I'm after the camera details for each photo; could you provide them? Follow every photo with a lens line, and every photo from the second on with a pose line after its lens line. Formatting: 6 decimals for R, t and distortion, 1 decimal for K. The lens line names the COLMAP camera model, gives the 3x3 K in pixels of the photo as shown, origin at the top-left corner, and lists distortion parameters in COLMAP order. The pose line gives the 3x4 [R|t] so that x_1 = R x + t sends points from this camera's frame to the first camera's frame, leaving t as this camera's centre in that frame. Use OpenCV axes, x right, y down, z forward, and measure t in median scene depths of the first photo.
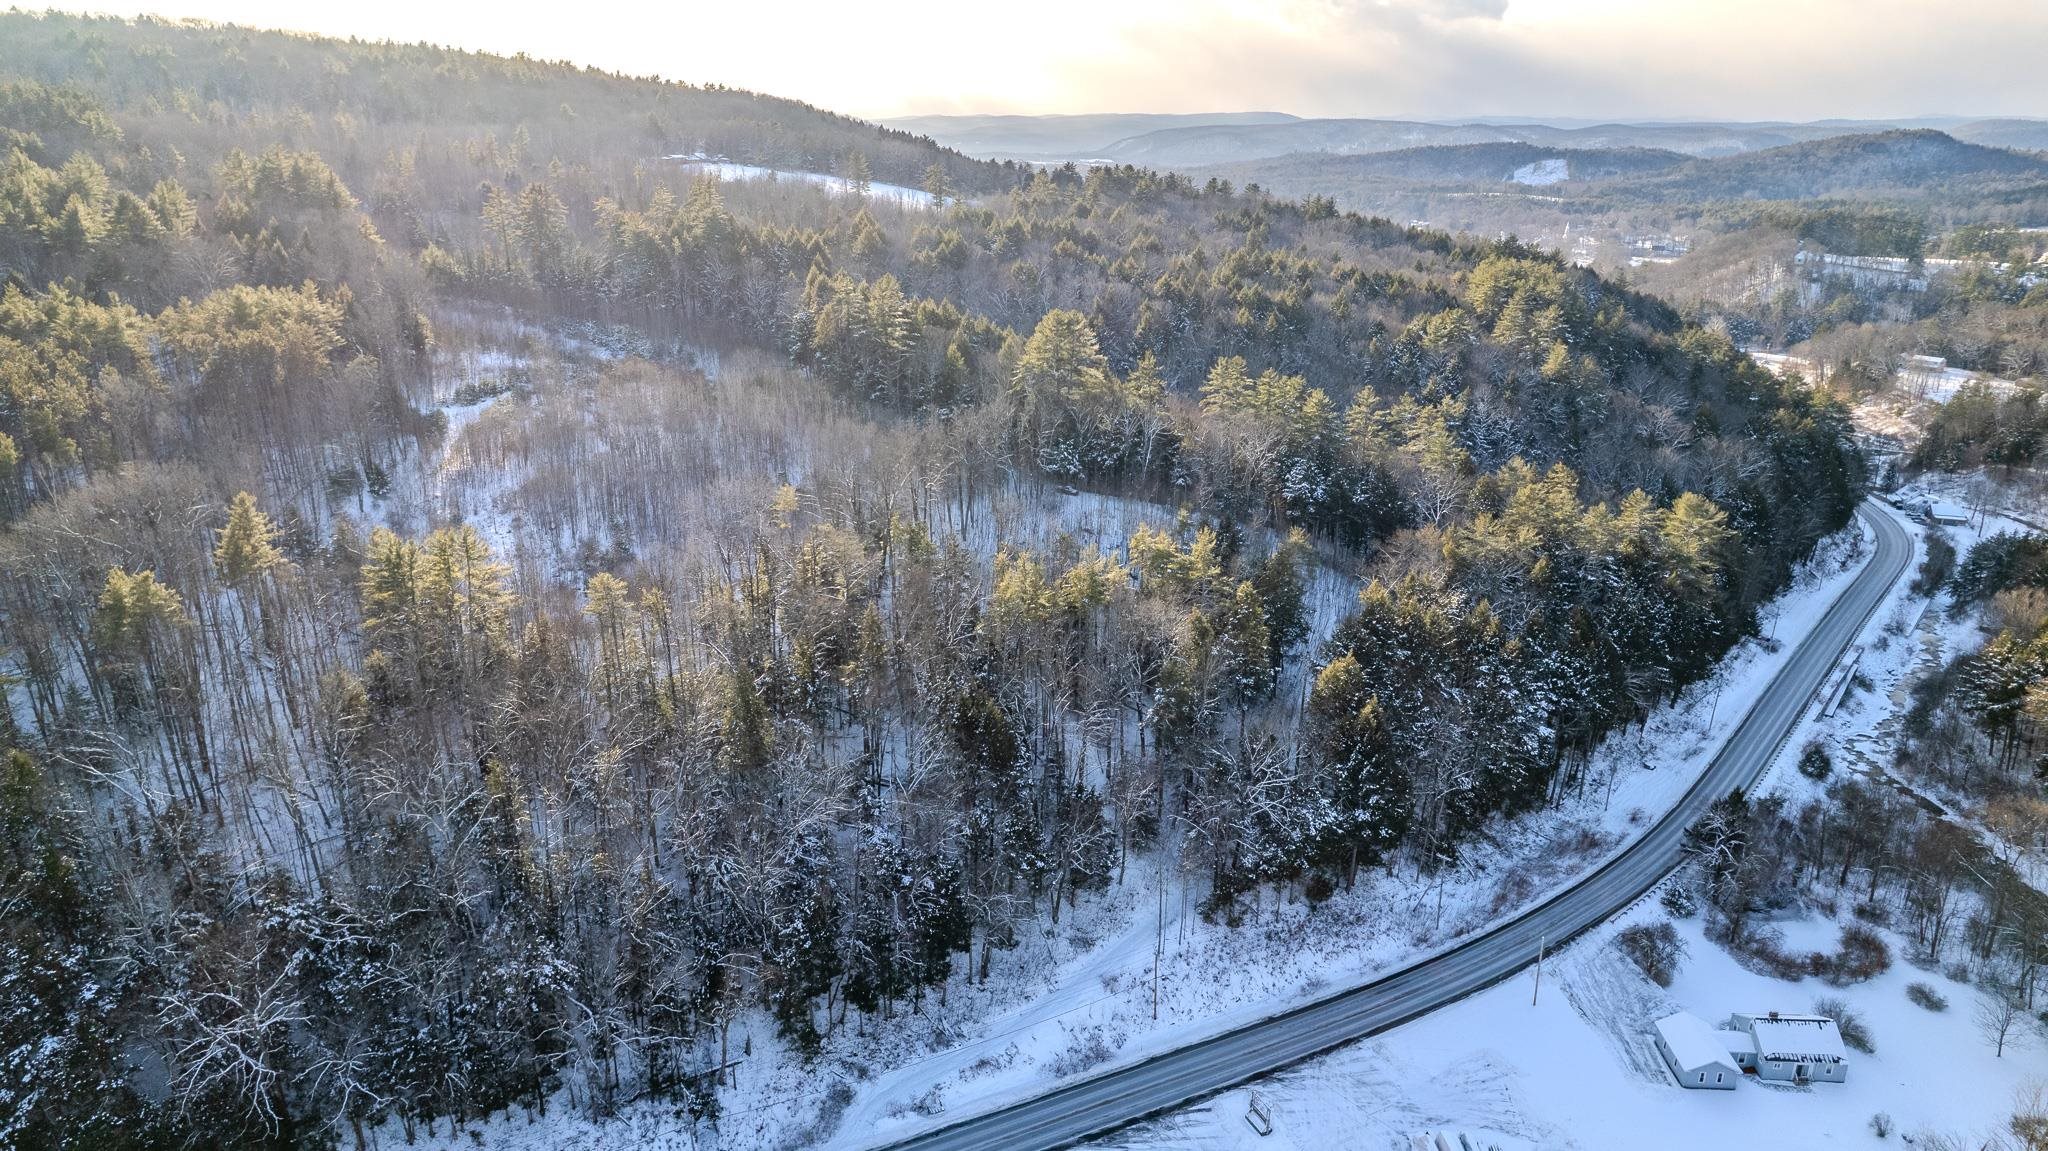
lens RADIAL K [[1330.2, 0, 1024.0], [0, 1330.2, 575.5], [0, 0, 1]] dist [-0.098472, 0.097889]
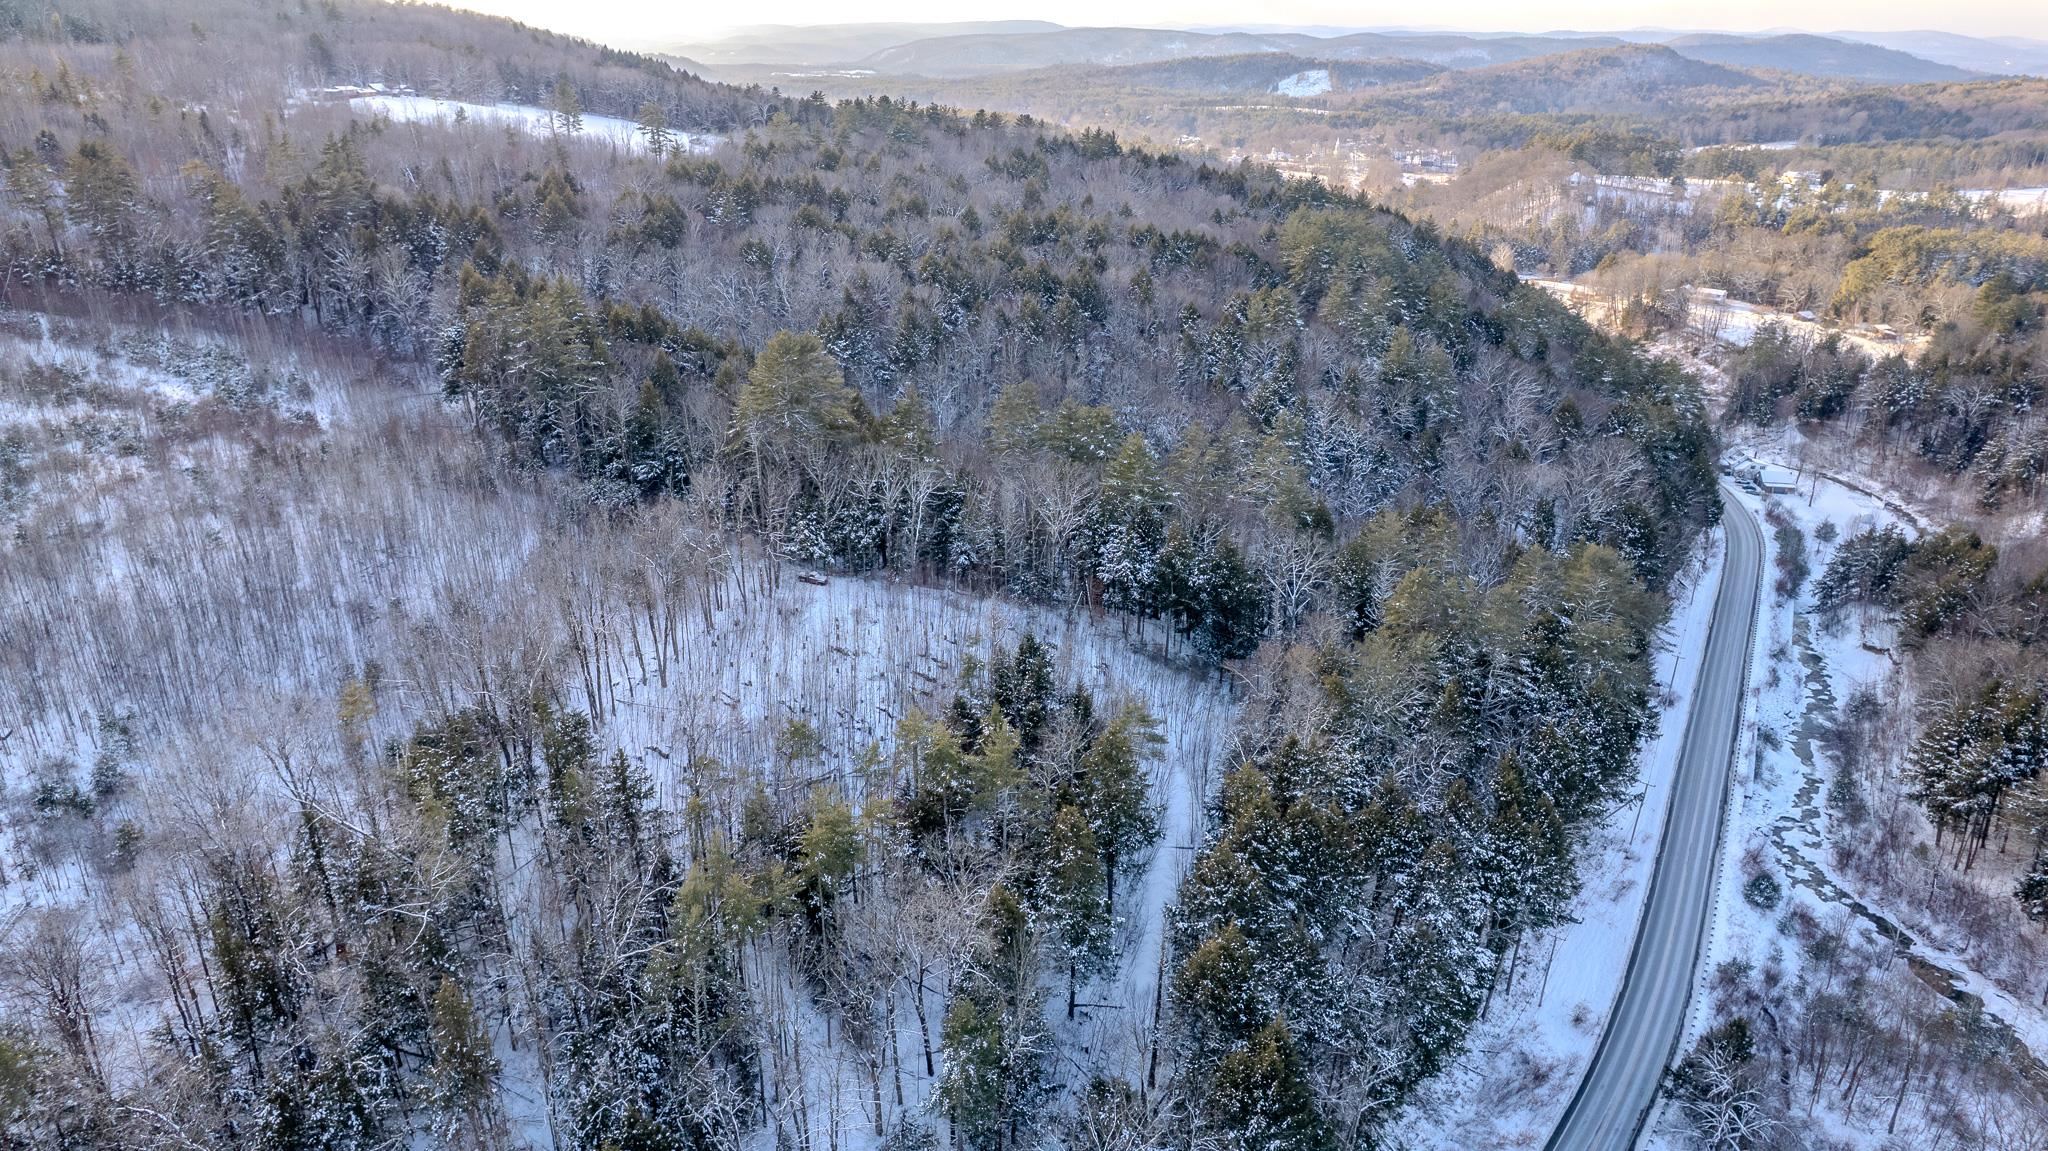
lens RADIAL K [[1330.2, 0, 1024.0], [0, 1330.2, 575.5], [0, 0, 1]] dist [-0.098472, 0.097889]
pose [[0.985574, -0.060513, 0.158056, 0.023577], [0.050487, 0.996495, 0.066702, -0.081106], [-0.161538, -0.057760, 0.985175, 0.180099]]
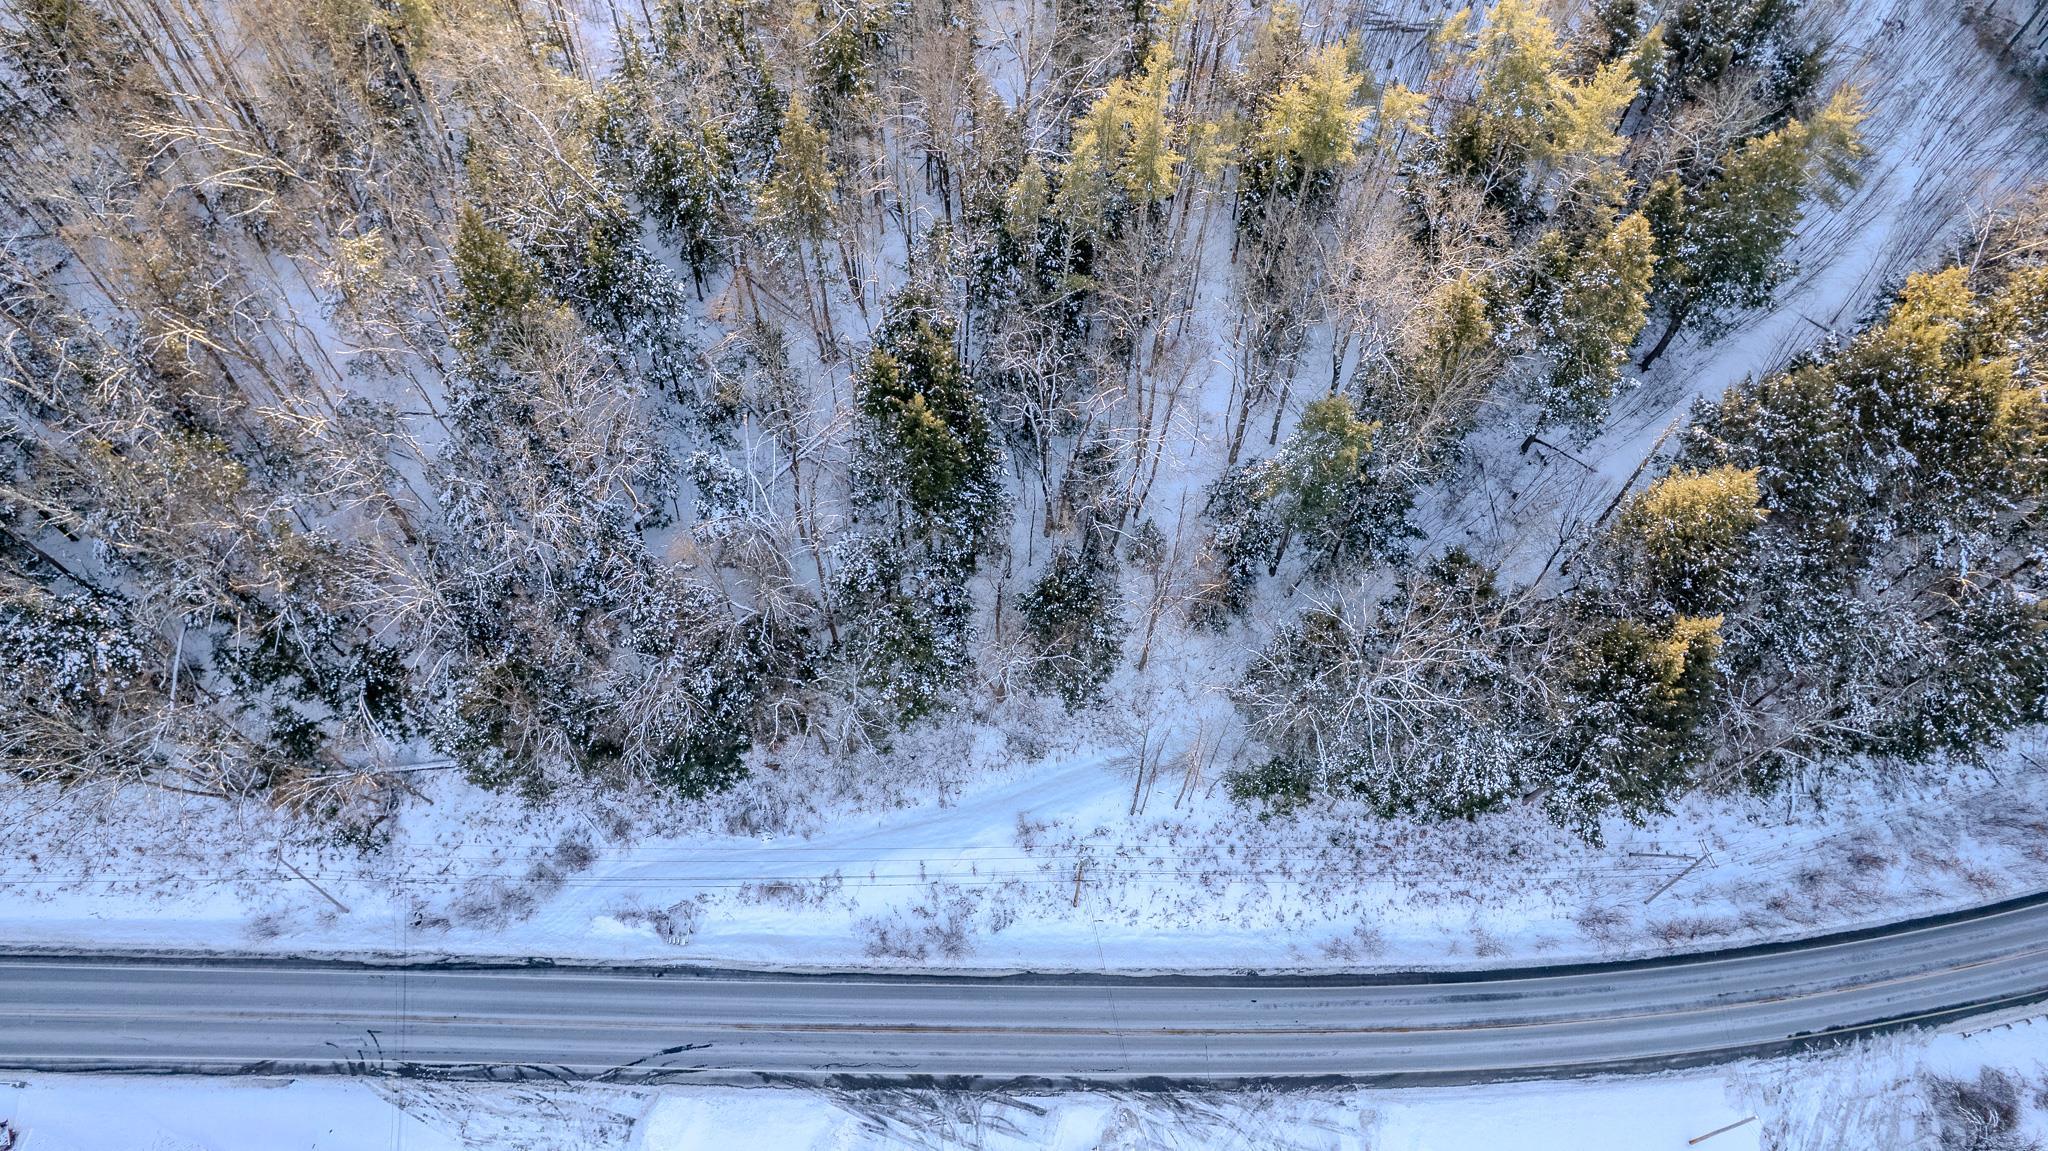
lens RADIAL K [[1330.2, 0, 1024.0], [0, 1330.2, 575.5], [0, 0, 1]] dist [-0.098472, 0.097889]
pose [[0.885148, 0.410452, -0.219187, 0.064749], [-0.181102, 0.737803, 0.650268, -0.084053], [0.428621, -0.535888, 0.727398, 0.256292]]
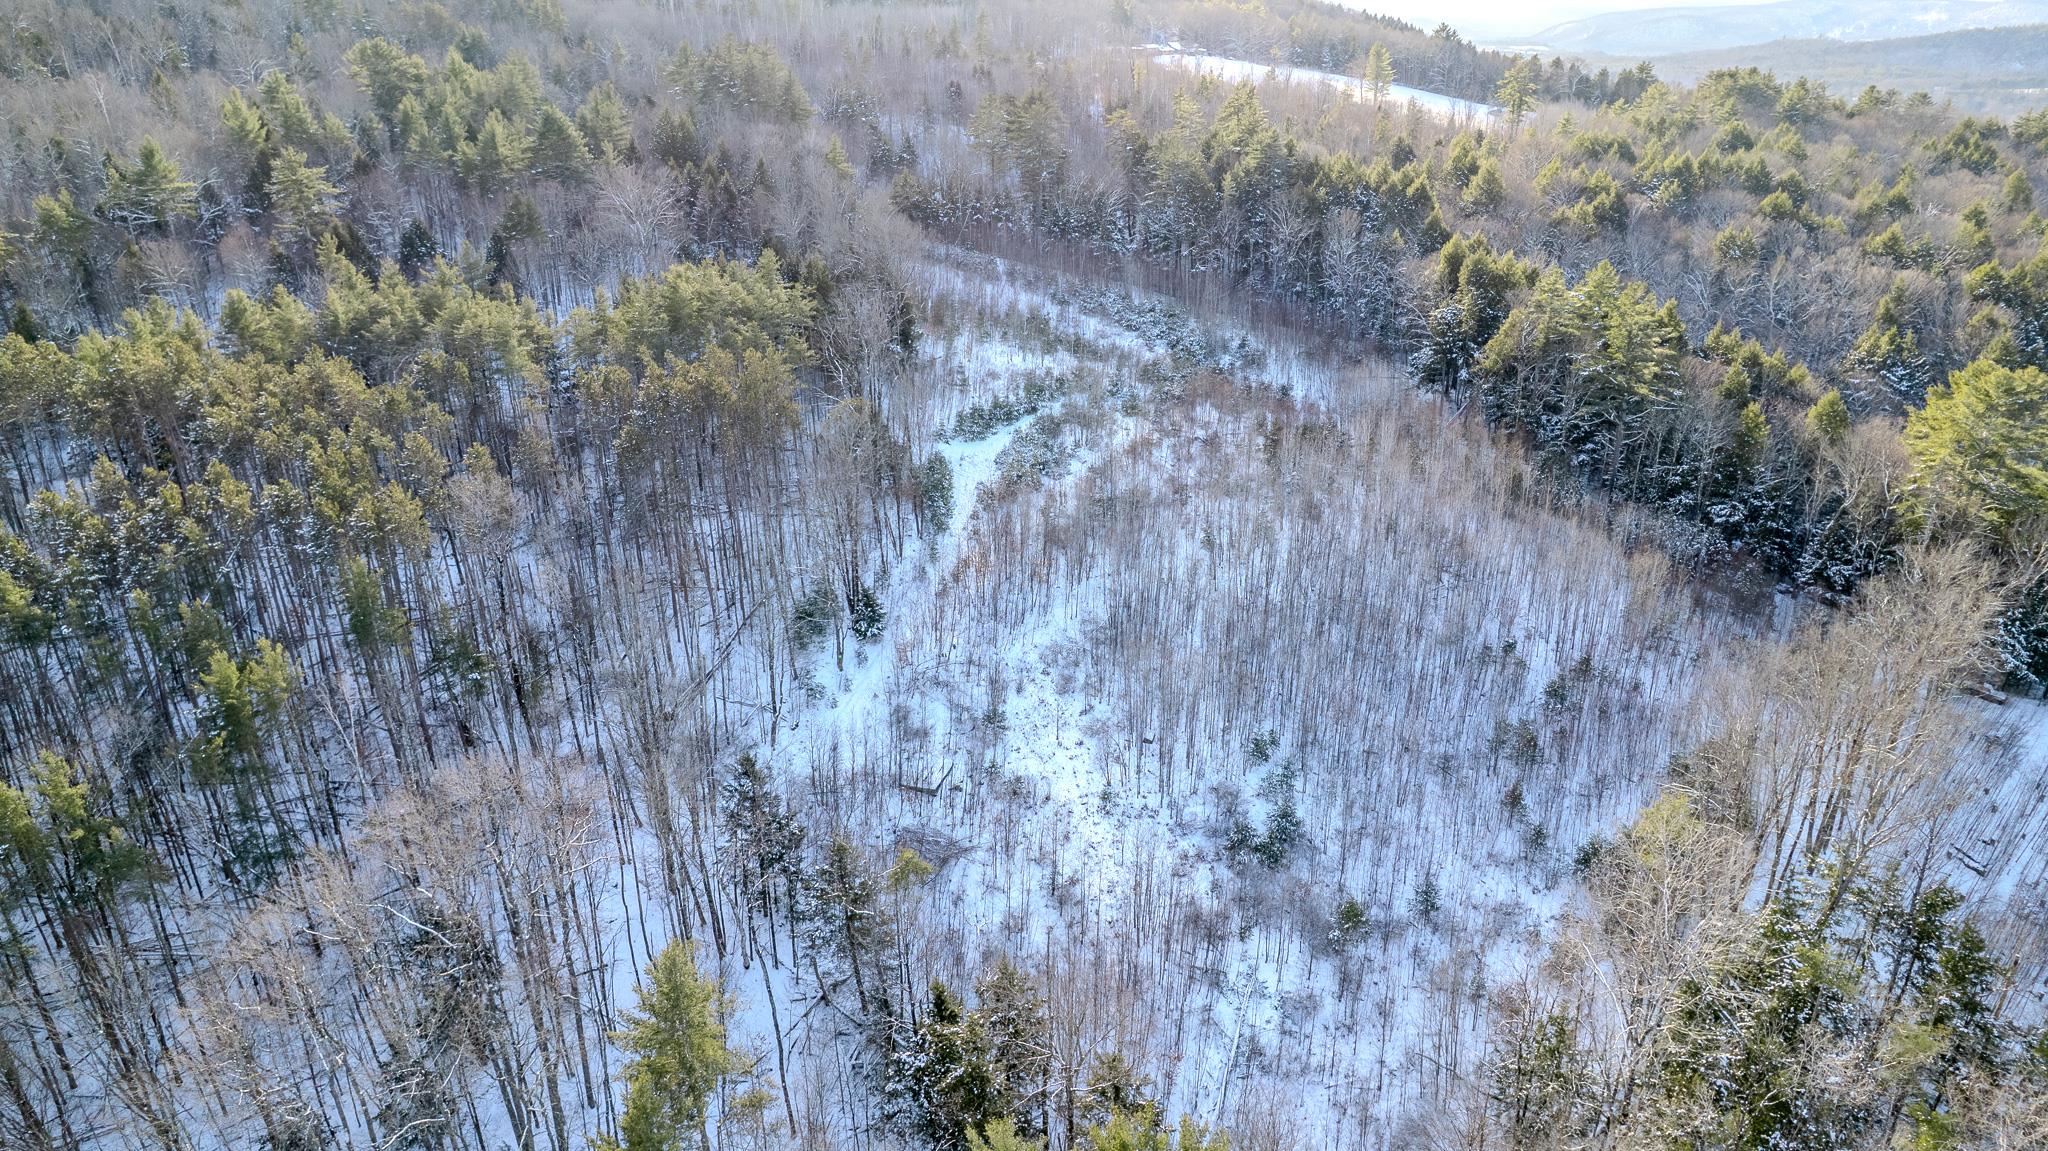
lens RADIAL K [[1313.1, 0, 1024.0], [0, 1313.1, 575.5], [0, 0, 1]] dist [-0.037951, -0.001106]
pose [[0.959675, 0.107559, -0.259720, -0.165048], [-0.085775, 0.991886, 0.093832, -0.096651], [0.267705, -0.067771, 0.961115, 0.265985]]
